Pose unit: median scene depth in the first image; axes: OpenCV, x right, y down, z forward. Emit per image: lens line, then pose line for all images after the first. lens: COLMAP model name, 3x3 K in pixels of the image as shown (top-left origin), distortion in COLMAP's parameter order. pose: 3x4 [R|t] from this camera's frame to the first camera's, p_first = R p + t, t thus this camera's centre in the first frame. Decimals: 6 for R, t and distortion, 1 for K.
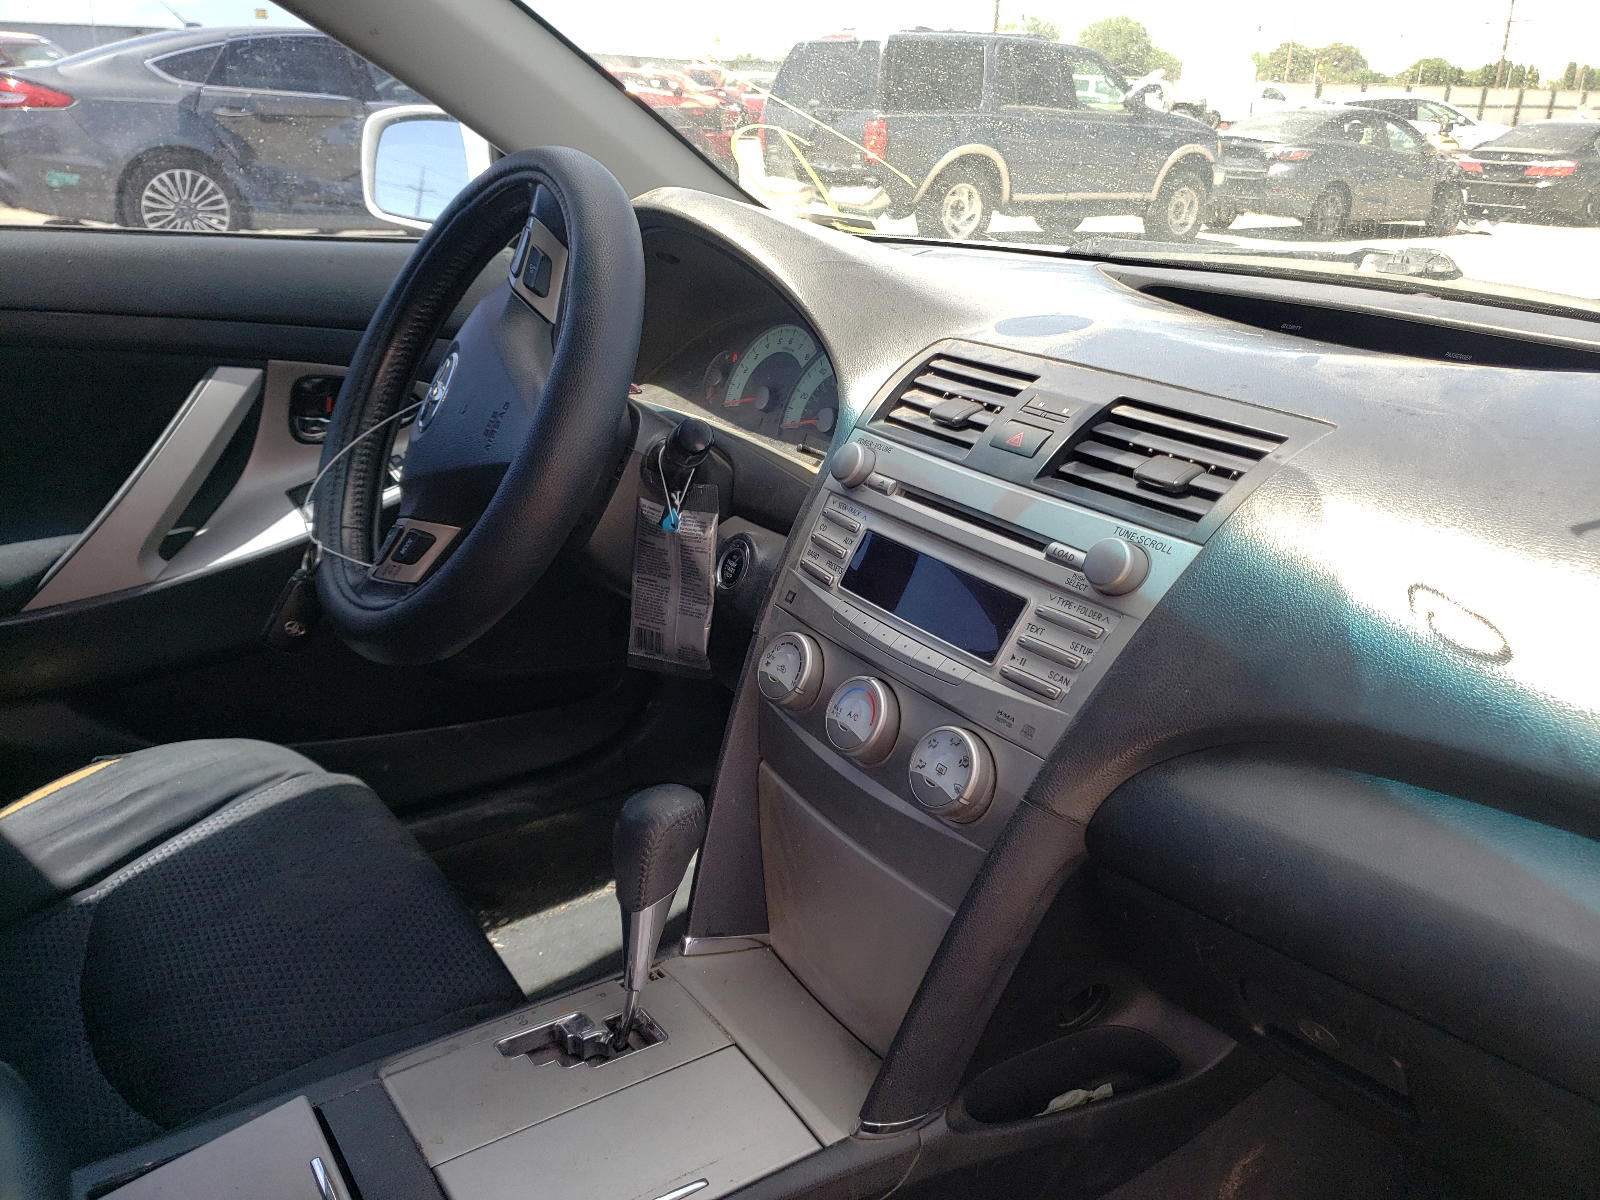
lens RADIAL K [[1219.2, 0, 812.6], [0, 1219.2, 585.4], [0, 0, 1]] dist [0.040392, -0.007541]
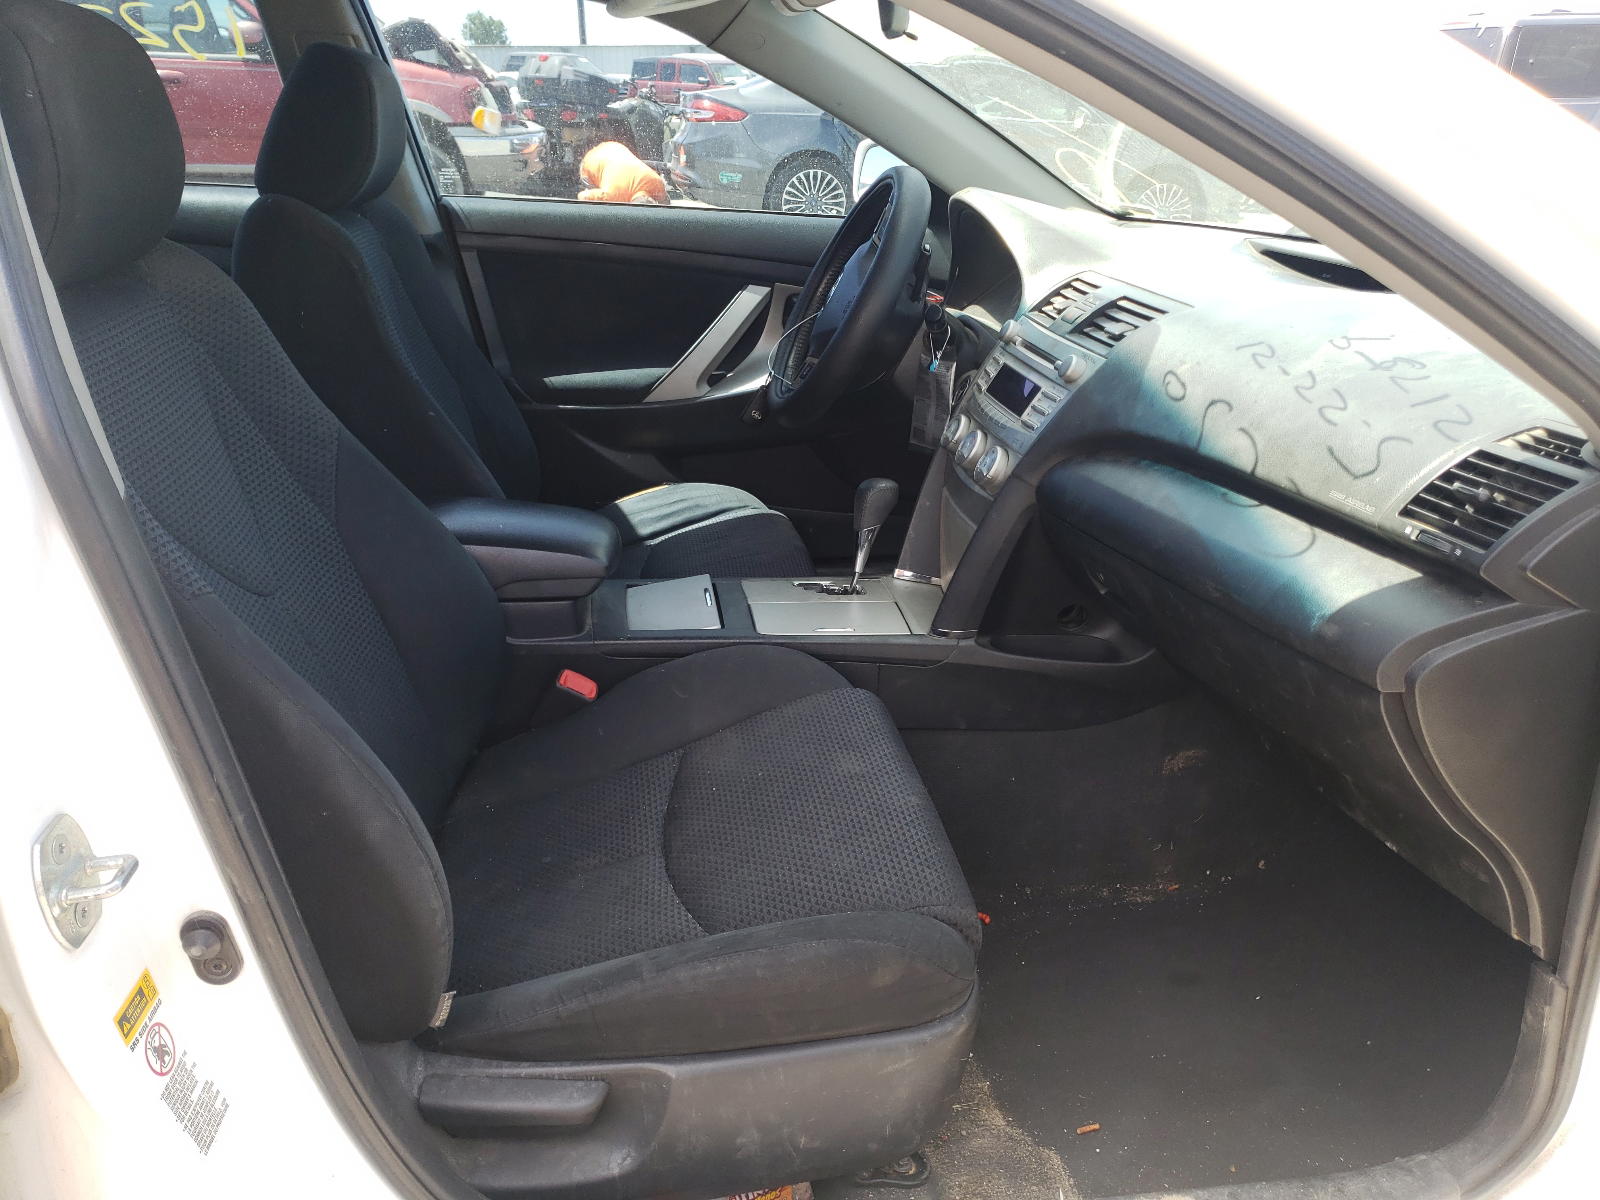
lens RADIAL K [[1227.4, 0, 790.1], [0, 1227.4, 594.1], [0, 0, 1]] dist [0.035230, -0.008690]
pose [[0.886213, 0.147957, -0.439017, 0.563187], [-0.143633, 0.988685, 0.043264, 0.241217], [0.440450, 0.024716, 0.897437, -0.768583]]
